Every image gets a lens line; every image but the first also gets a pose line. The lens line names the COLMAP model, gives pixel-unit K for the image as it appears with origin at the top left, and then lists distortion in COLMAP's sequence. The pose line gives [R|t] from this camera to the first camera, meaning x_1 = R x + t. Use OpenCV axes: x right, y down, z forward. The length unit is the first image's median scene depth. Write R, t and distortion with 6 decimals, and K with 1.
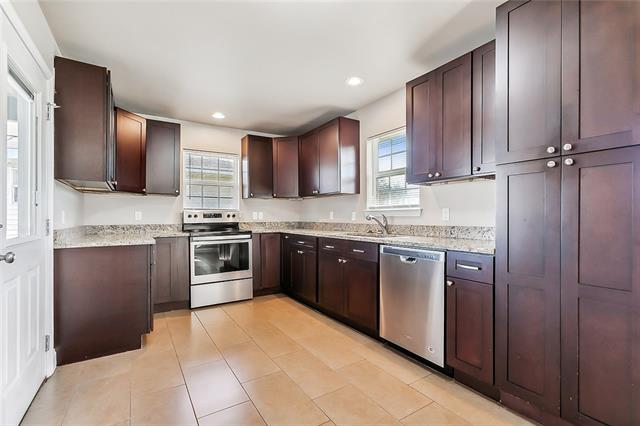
lens RADIAL K [[290.1, 0, 319.3], [0, 290.1, 218.7], [0, 0, 1]] dist [0.020305, 0.000921]
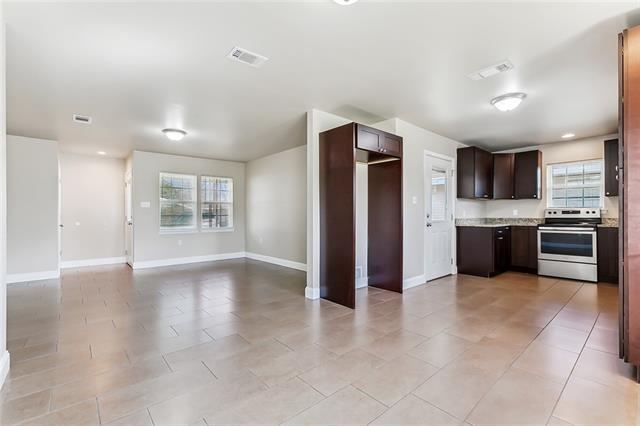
lens RADIAL K [[290.1, 0, 319.1], [0, 290.1, 214.6], [0, 0, 1]] dist [0.020305, 0.000921]
pose [[0.172283, 0.000164, -0.985048, 0.765072], [-0.003620, 0.999993, -0.000466, 0.005359], [0.985041, 0.003646, 0.172282, -0.327869]]
